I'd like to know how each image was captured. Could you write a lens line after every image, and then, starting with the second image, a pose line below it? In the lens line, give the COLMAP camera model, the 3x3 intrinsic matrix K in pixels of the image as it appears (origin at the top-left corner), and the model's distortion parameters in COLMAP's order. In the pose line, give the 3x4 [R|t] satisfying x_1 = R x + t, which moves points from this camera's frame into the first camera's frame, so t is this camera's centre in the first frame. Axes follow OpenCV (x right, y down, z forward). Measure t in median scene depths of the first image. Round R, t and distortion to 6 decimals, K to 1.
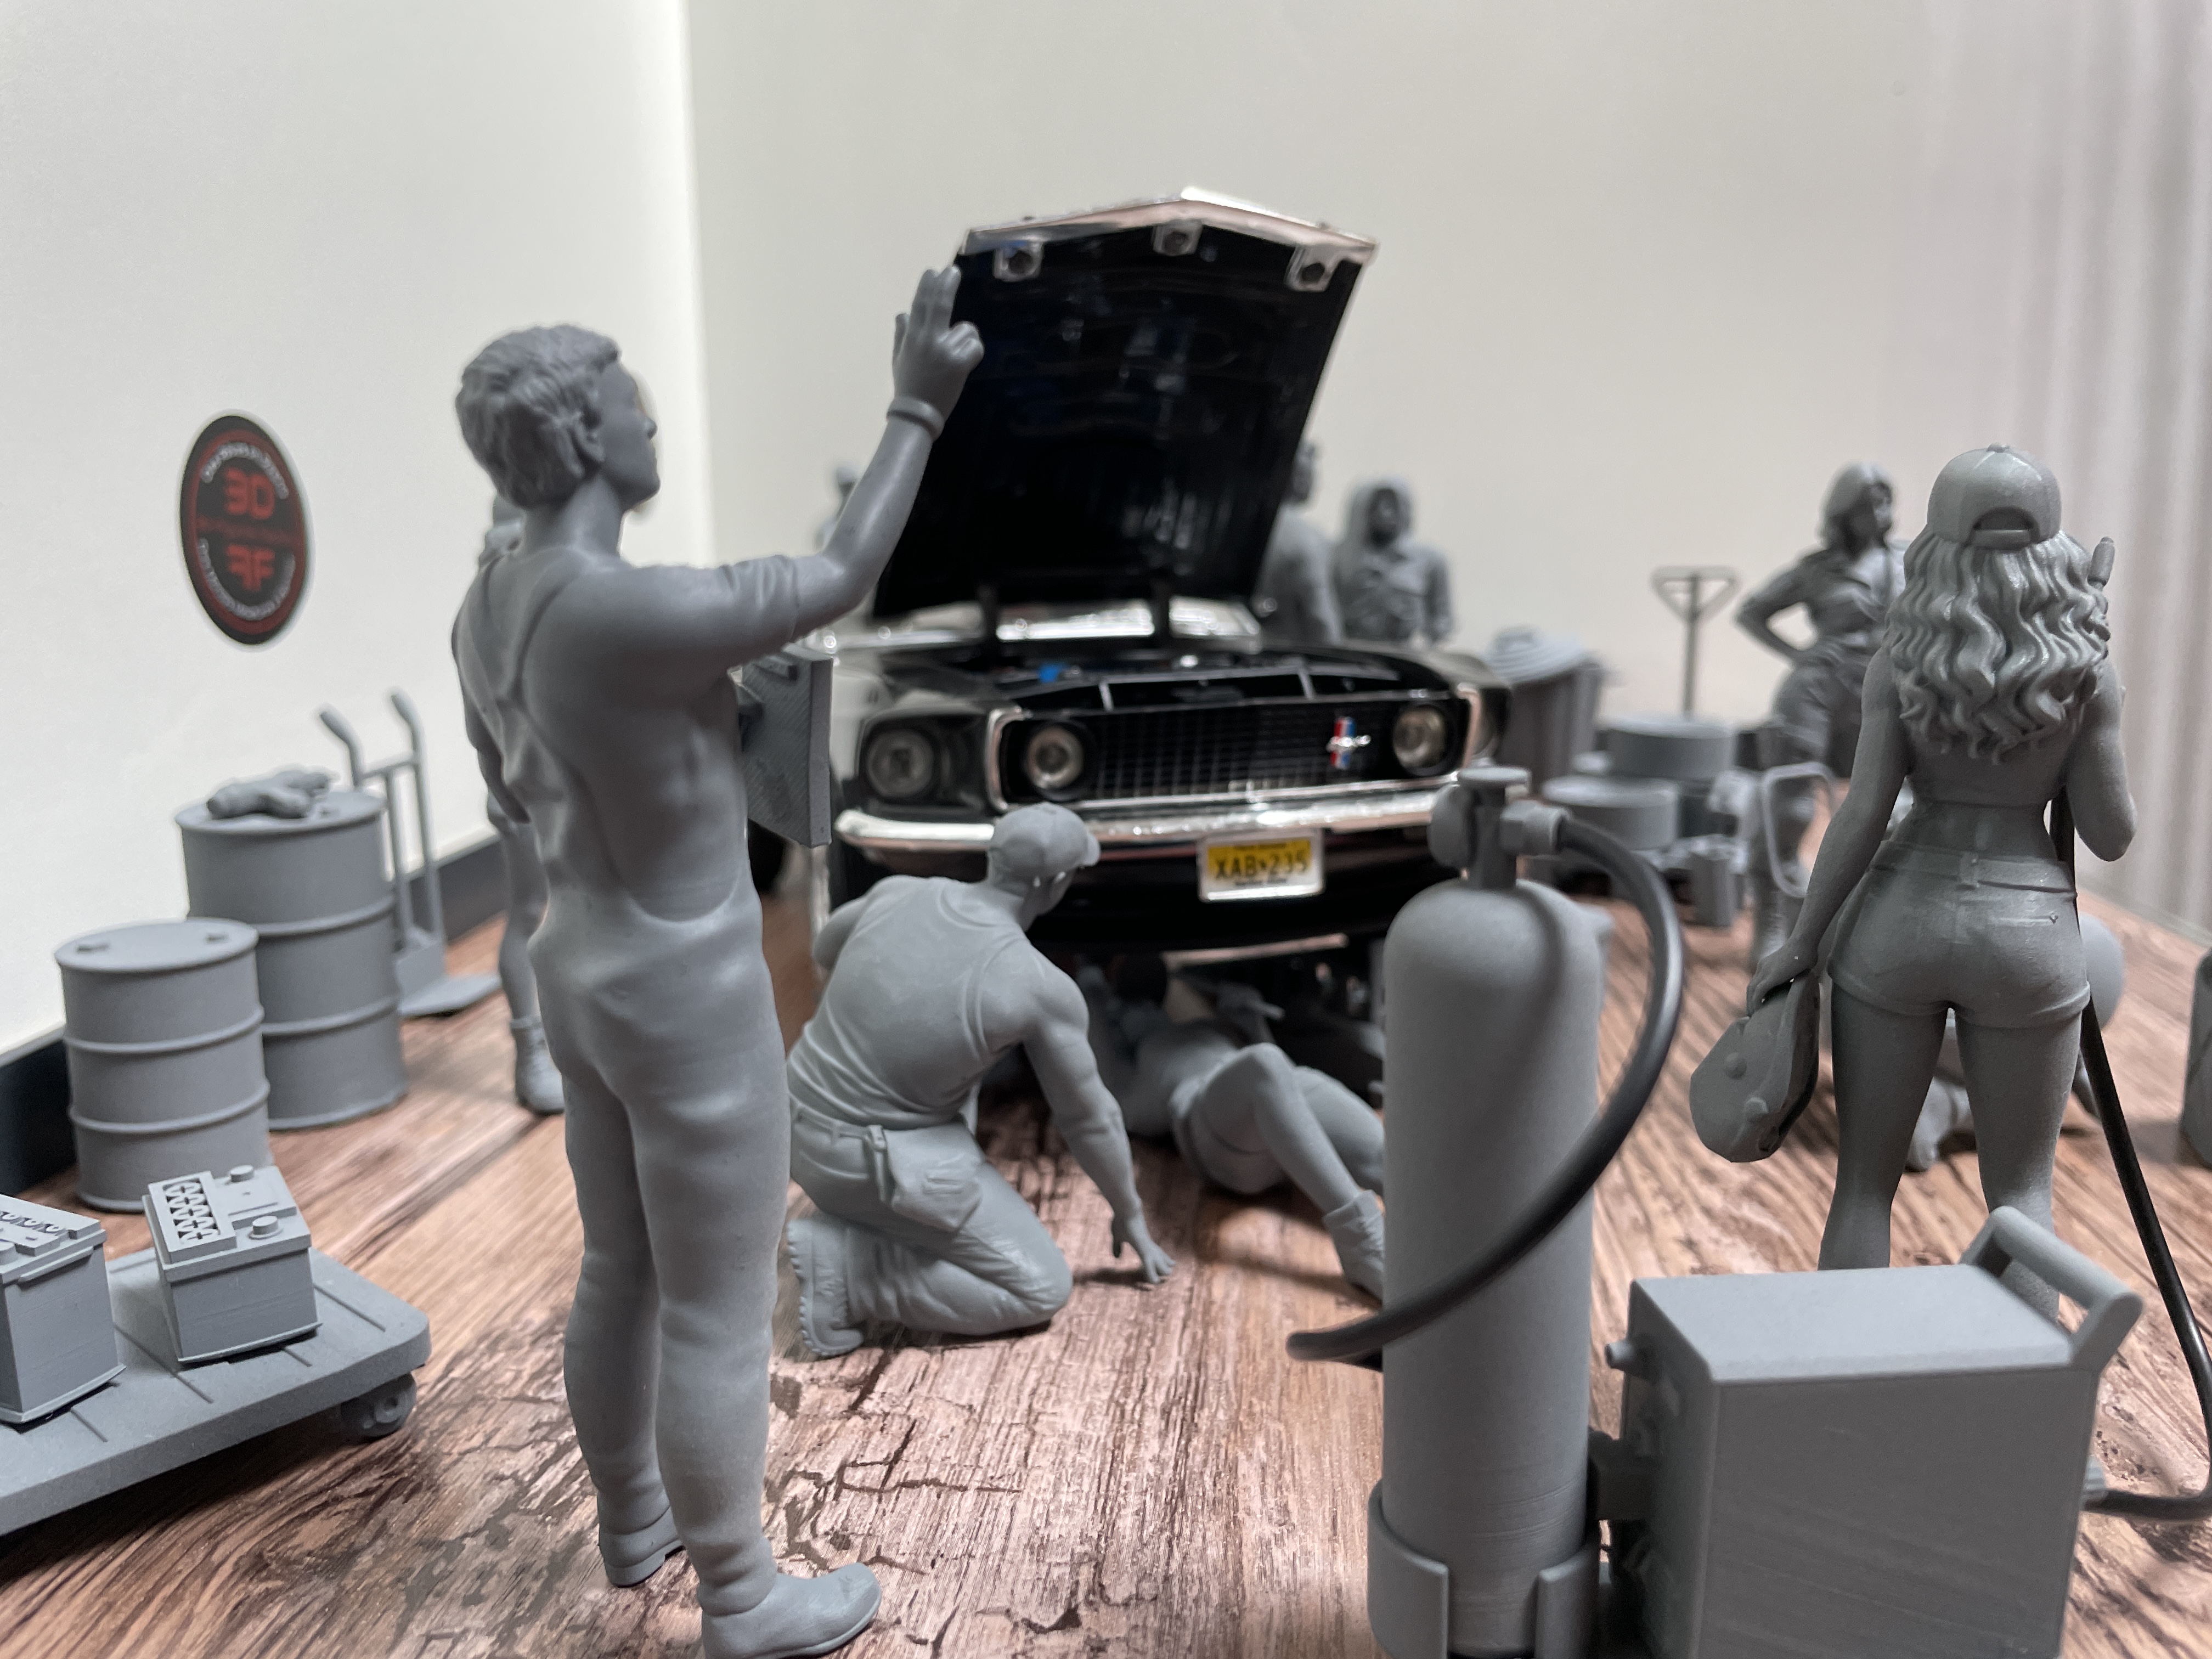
lens RADIAL K [[1739.6, 0, 1095.3], [0, 1739.6, 810.6], [0, 0, 1]] dist [0.063790, -0.117805]
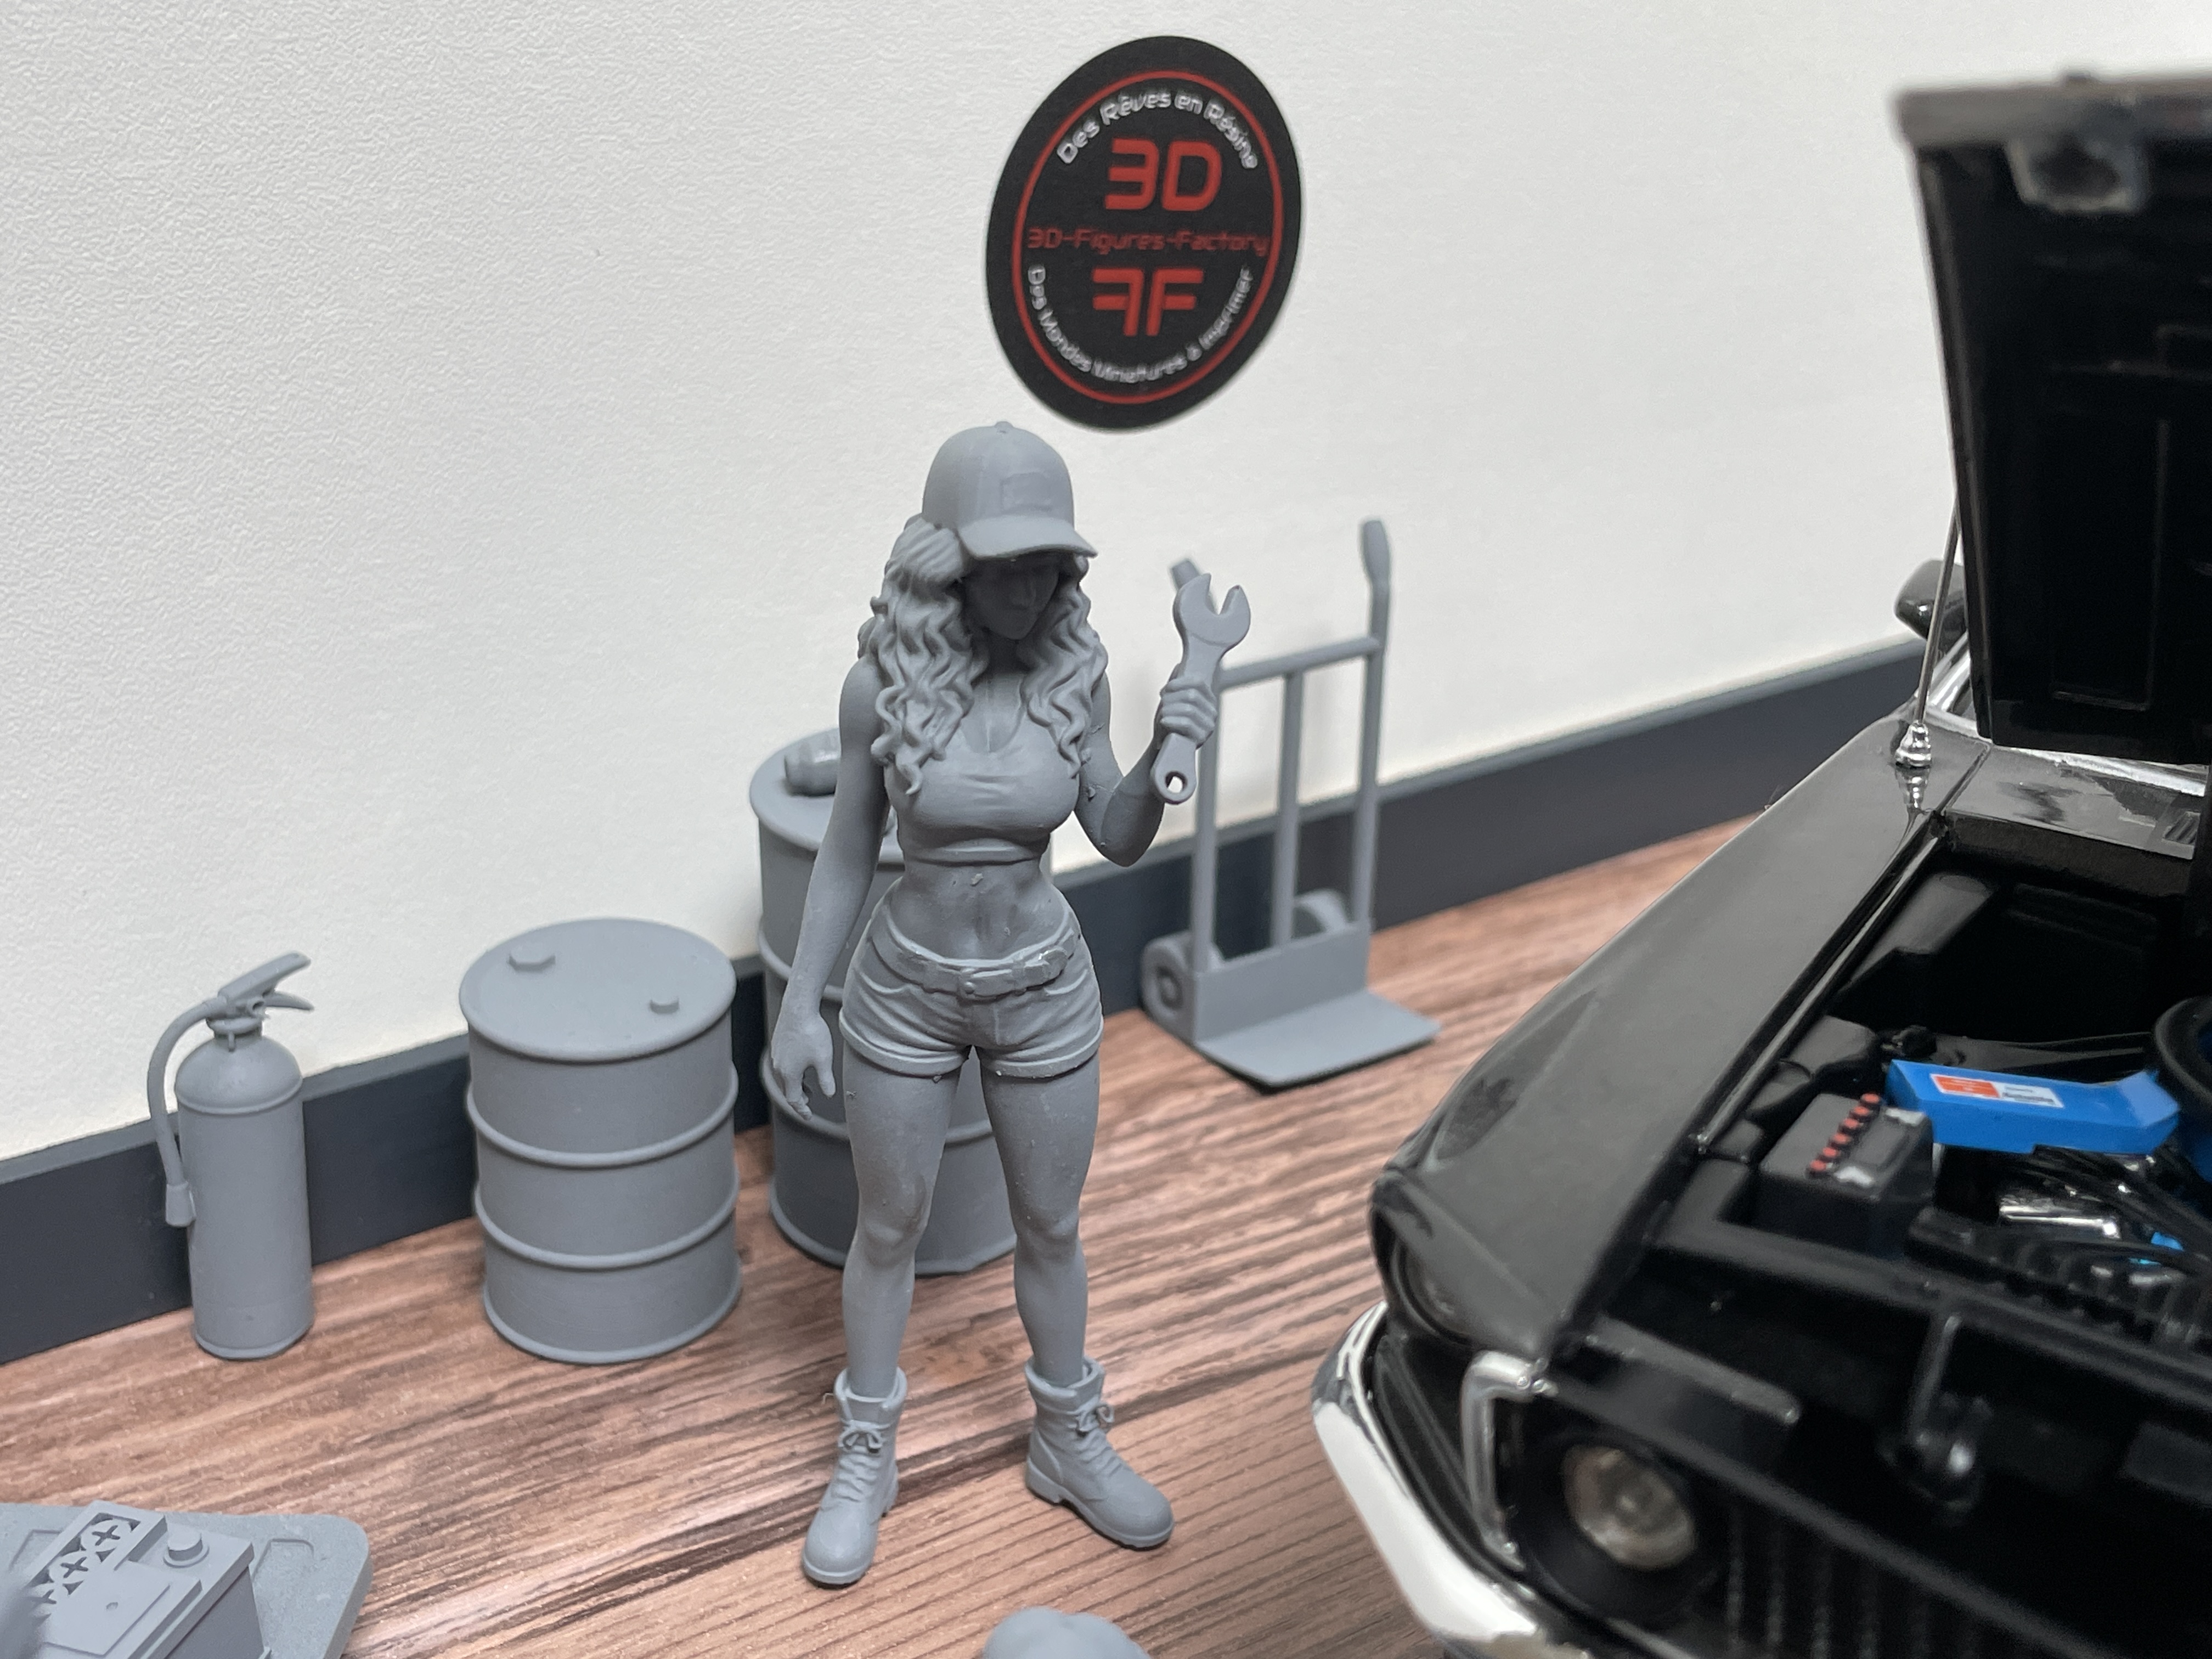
lens RADIAL K [[2615.4, 0, 1084.7], [0, 2615.4, 852.5], [0, 0, 1]] dist [0.121375, -0.284751]
pose [[0.626118, 0.365477, -0.688770, 0.312050], [-0.171272, 0.926235, 0.335789, -0.422144], [0.760686, -0.092277, 0.642528, 0.630961]]
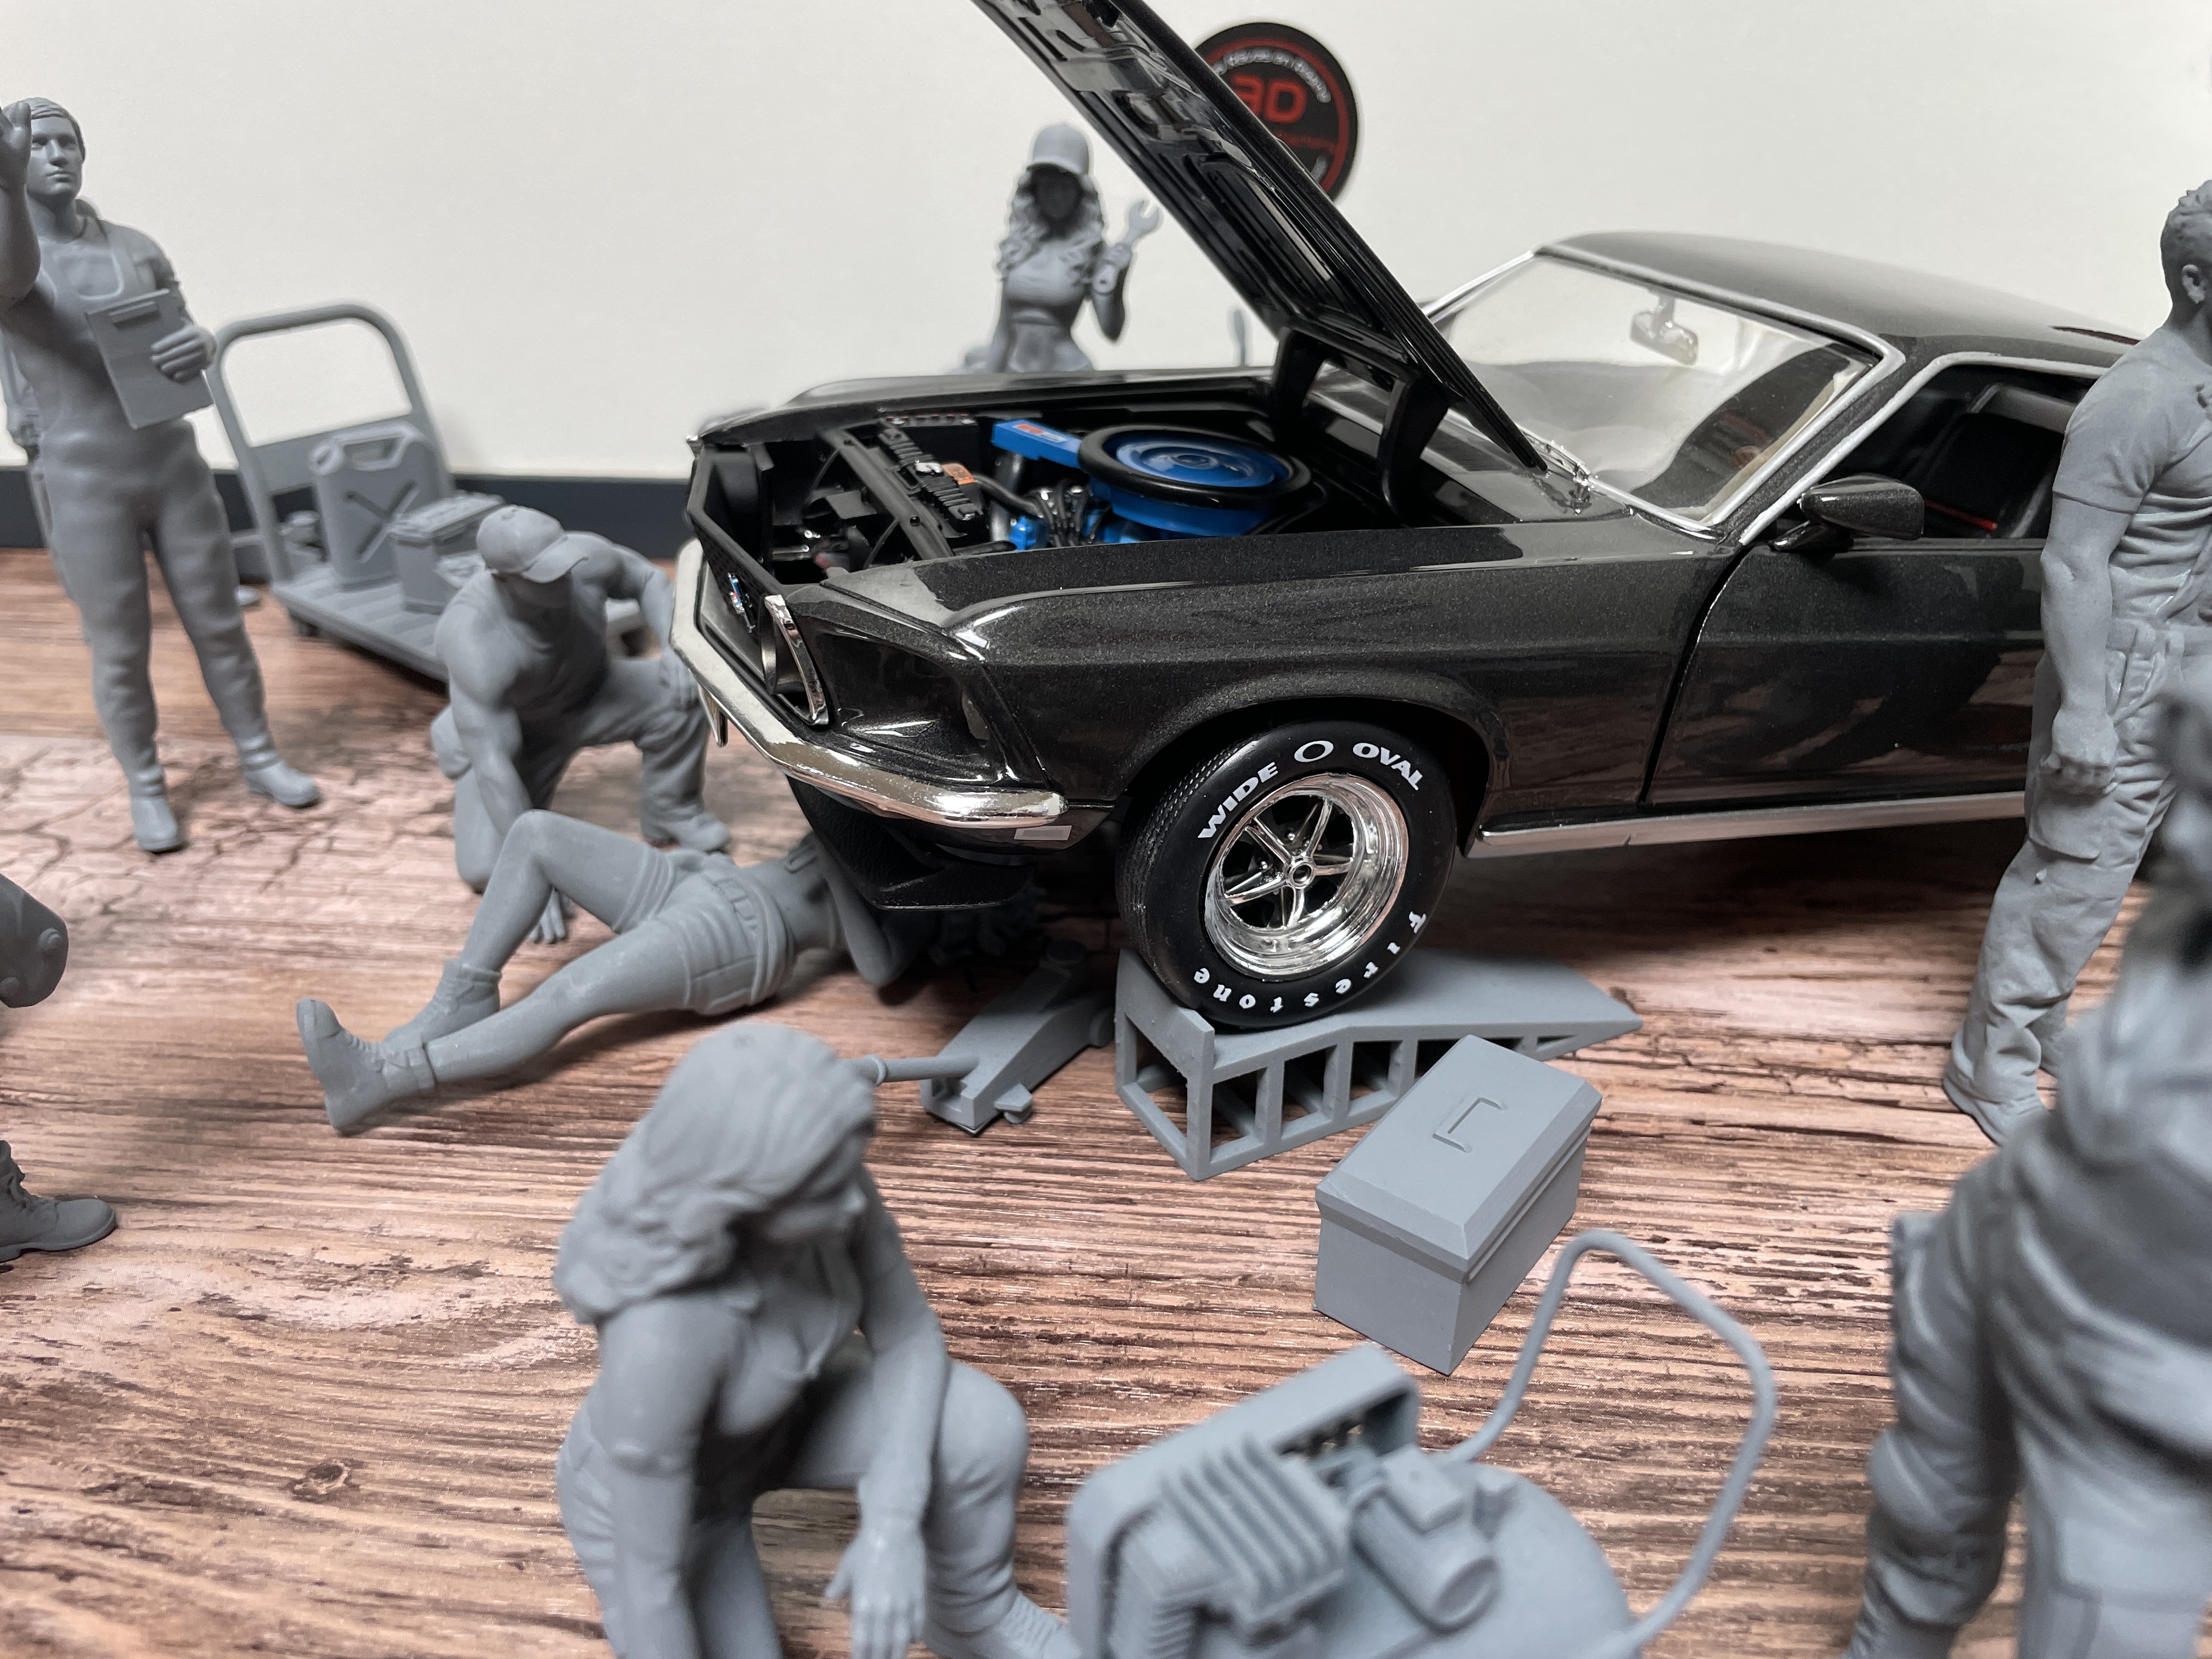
lens RADIAL K [[1724.7, 0, 1087.5], [0, 1724.7, 820.9], [0, 0, 1]] dist [0.066069, -0.117435]
pose [[0.029915, 0.475373, -0.879276, 1.128090], [-0.177912, 0.868155, 0.463307, -0.440316], [0.983592, 0.142574, 0.110545, 1.342975]]
